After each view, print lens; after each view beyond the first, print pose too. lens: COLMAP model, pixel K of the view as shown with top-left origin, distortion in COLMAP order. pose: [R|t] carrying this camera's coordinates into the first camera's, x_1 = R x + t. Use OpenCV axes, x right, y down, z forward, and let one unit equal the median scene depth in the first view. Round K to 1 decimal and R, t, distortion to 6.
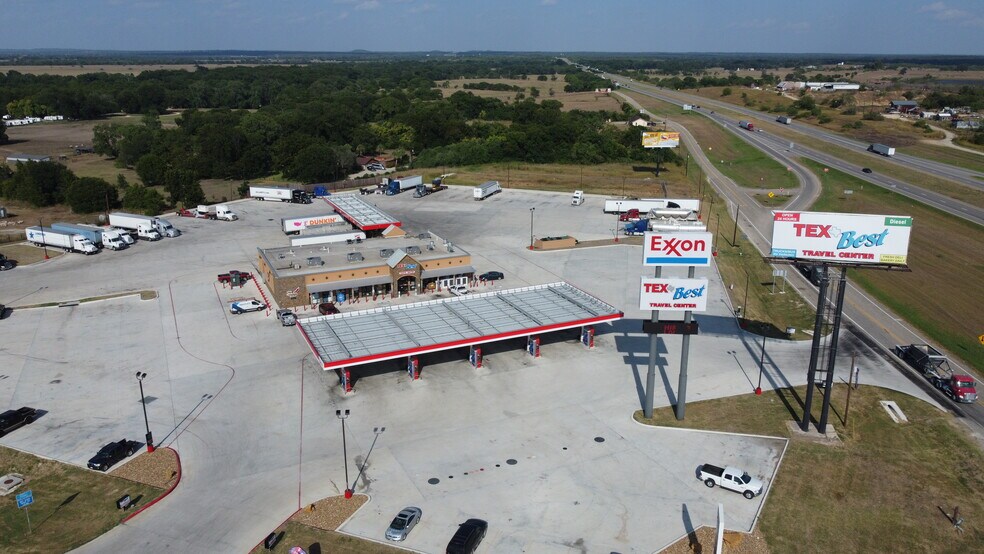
lens RADIAL K [[746.2, 0, 492.0], [0, 746.2, 277.0], [0, 0, 1]] dist [-0.001327, -0.005634]
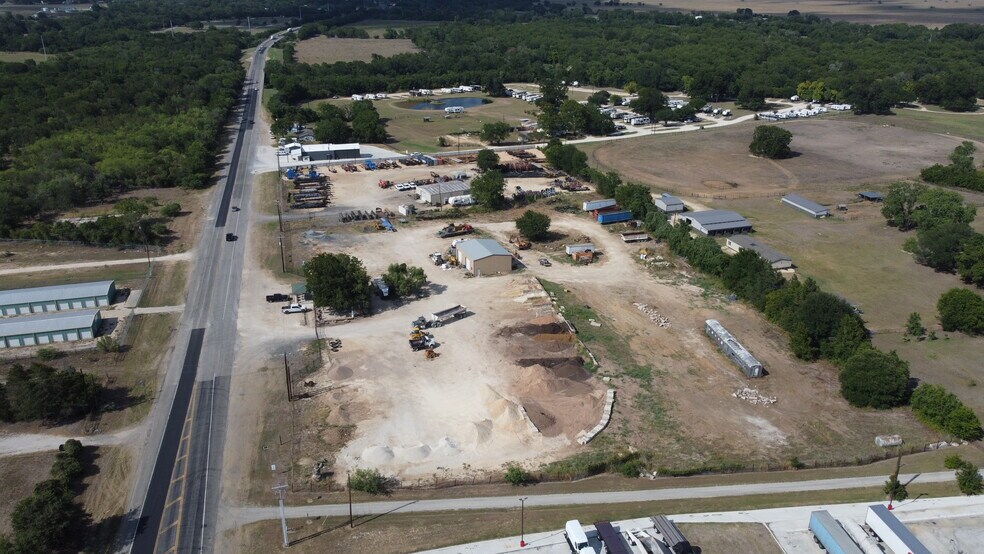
lens RADIAL K [[746.2, 0, 492.0], [0, 746.2, 277.0], [0, 0, 1]] dist [-0.001327, -0.005634]
pose [[0.593867, 0.306548, -0.743875, -0.161813], [-0.231973, 0.950546, 0.206522, -0.168981], [0.770396, 0.049912, 0.635609, 0.168353]]
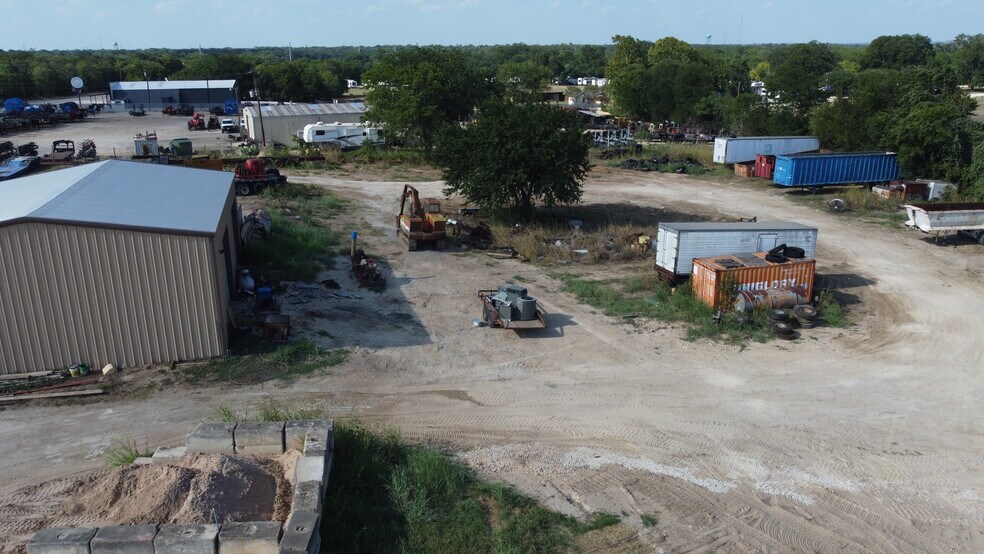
lens RADIAL K [[746.2, 0, 492.0], [0, 746.2, 277.0], [0, 0, 1]] dist [-0.001327, -0.005634]
pose [[0.491982, 0.246308, -0.835037, -0.539688], [-0.241118, 0.960175, 0.141159, -0.075538], [0.836550, 0.131894, 0.531778, 0.558669]]
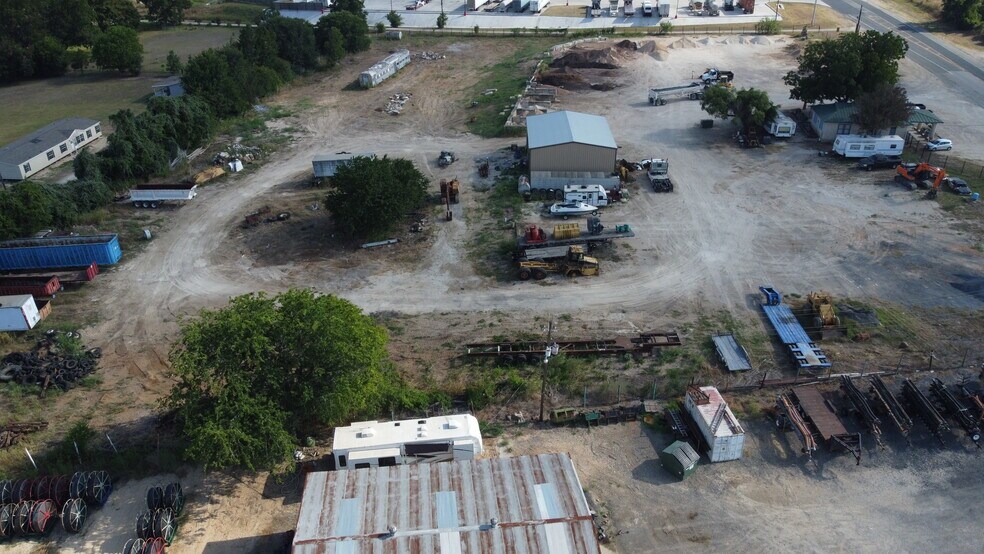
lens RADIAL K [[746.2, 0, 492.0], [0, 746.2, 277.0], [0, 0, 1]] dist [-0.001327, -0.005634]
pose [[-0.228314, -0.470120, 0.852561, -0.928471], [0.291152, 0.802646, 0.520567, -0.180539], [-0.929033, 0.367078, -0.046379, 0.629950]]
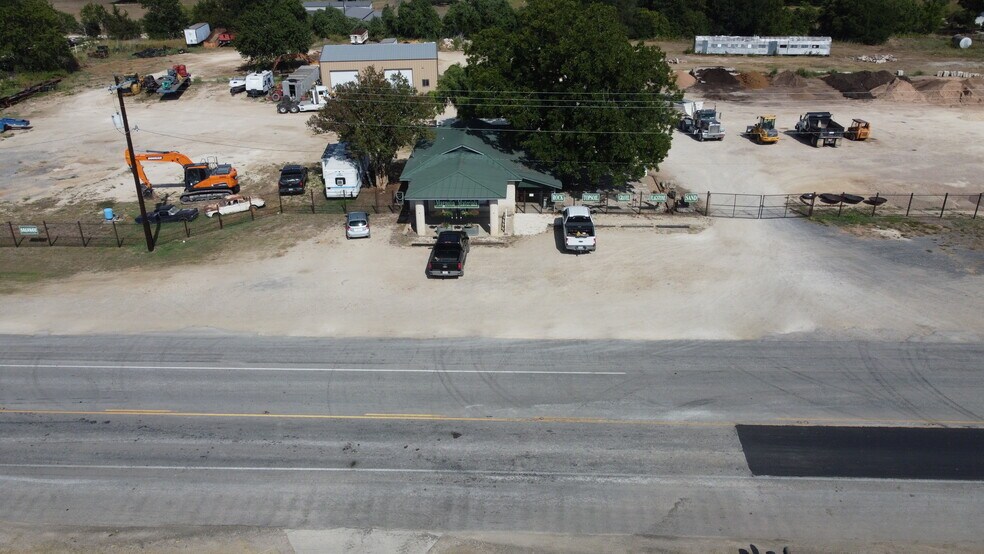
lens RADIAL K [[746.2, 0, 492.0], [0, 746.2, 277.0], [0, 0, 1]] dist [-0.001327, -0.005634]
pose [[0.947664, -0.150007, 0.281836, -0.696523], [0.103383, 0.979367, 0.173645, -0.019356], [-0.302069, -0.135420, 0.943619, 0.272587]]
